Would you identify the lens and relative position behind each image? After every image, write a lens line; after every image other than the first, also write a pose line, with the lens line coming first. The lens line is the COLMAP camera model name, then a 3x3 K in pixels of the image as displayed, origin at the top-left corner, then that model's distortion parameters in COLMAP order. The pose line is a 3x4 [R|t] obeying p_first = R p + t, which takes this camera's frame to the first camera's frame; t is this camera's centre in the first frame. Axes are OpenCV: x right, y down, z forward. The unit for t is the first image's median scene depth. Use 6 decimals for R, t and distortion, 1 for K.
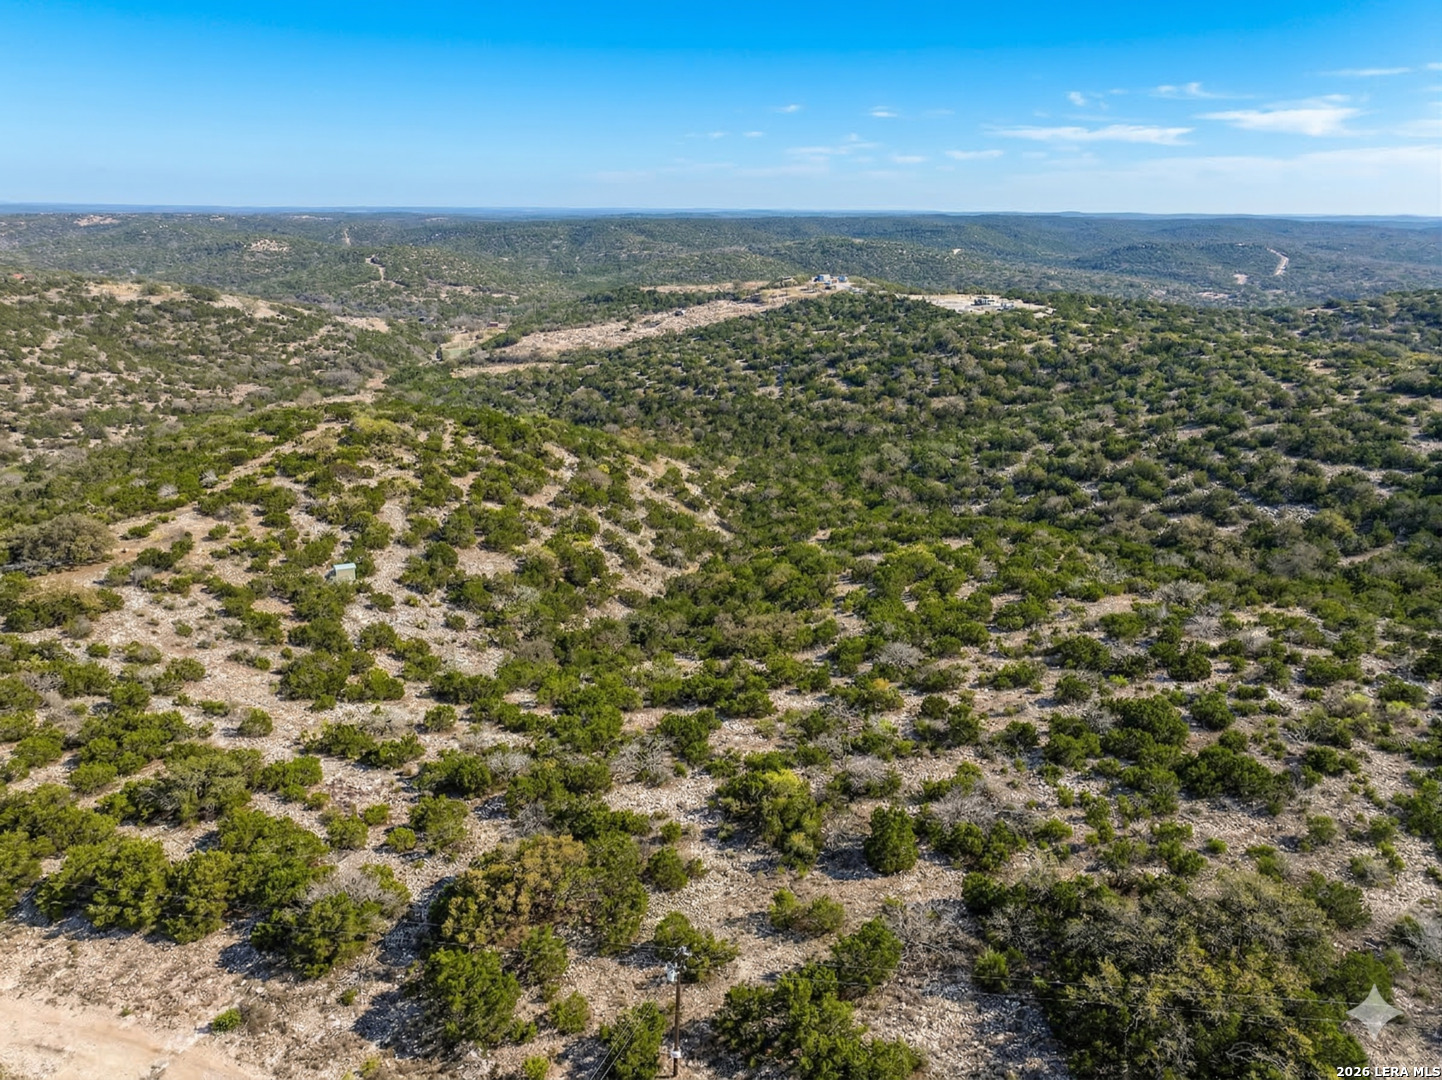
lens RADIAL K [[1015.8, 0, 721.0], [0, 1015.8, 540.0], [0, 0, 1]] dist [0.011196, 0.001653]
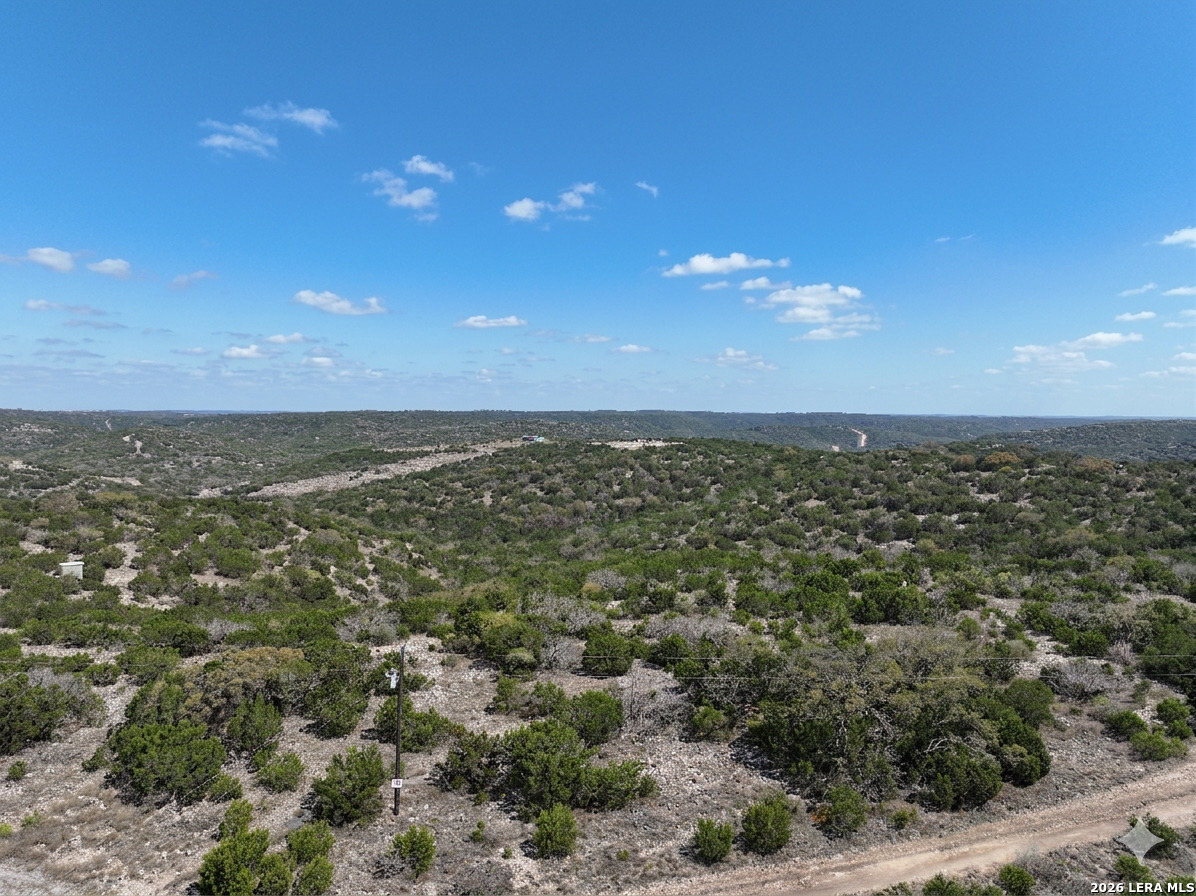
lens RADIAL K [[842.5, 0, 598.0], [0, 842.5, 448.0], [0, 0, 1]] dist [0.011196, 0.001653]
pose [[0.982717, -0.011254, 0.184772, -0.001282], [0.060750, 0.962475, -0.264482, 0.073492], [-0.174862, 0.271136, 0.946525, 0.024174]]
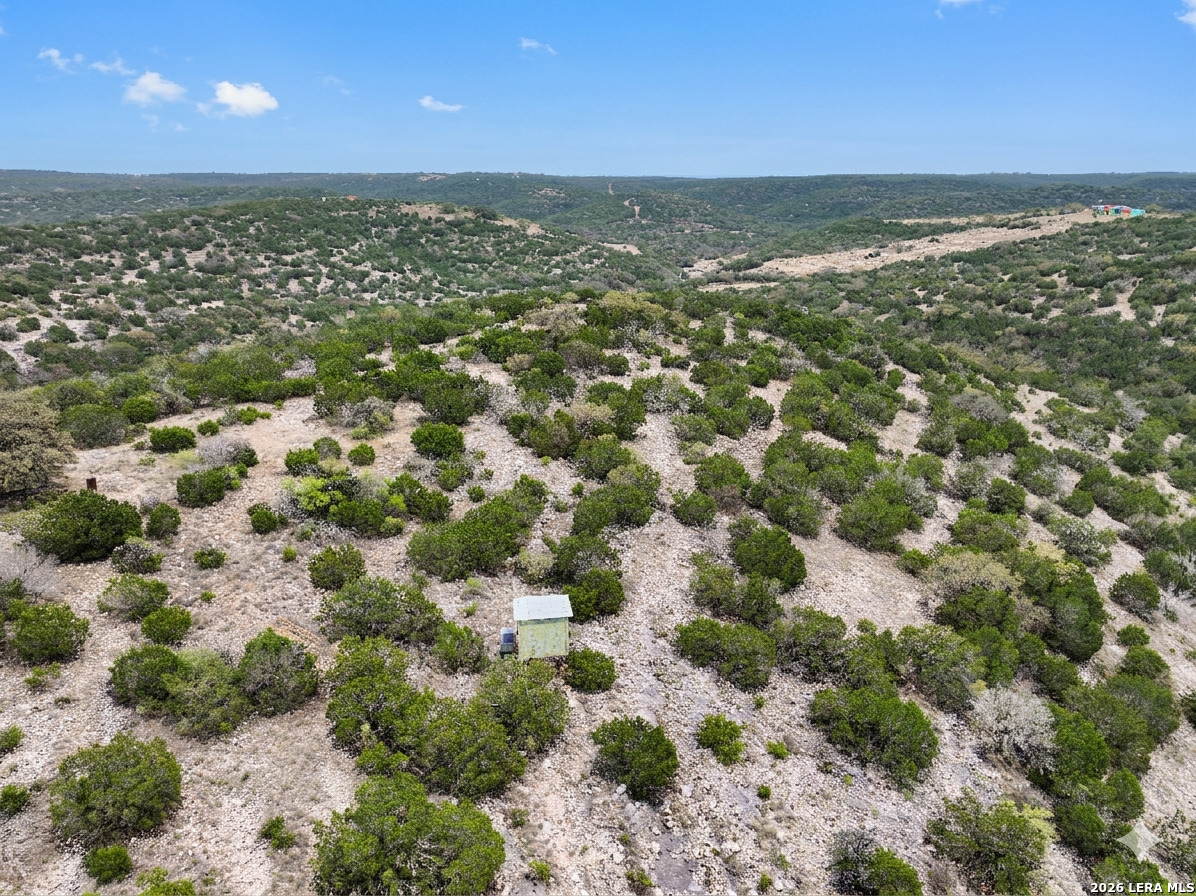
lens RADIAL K [[842.5, 0, 598.0], [0, 842.5, 448.0], [0, 0, 1]] dist [0.011196, 0.001653]
pose [[0.938684, 0.100426, -0.329829, -0.112116], [-0.102408, 0.994677, 0.011410, -0.013425], [0.329220, 0.023066, 0.943972, 0.311576]]
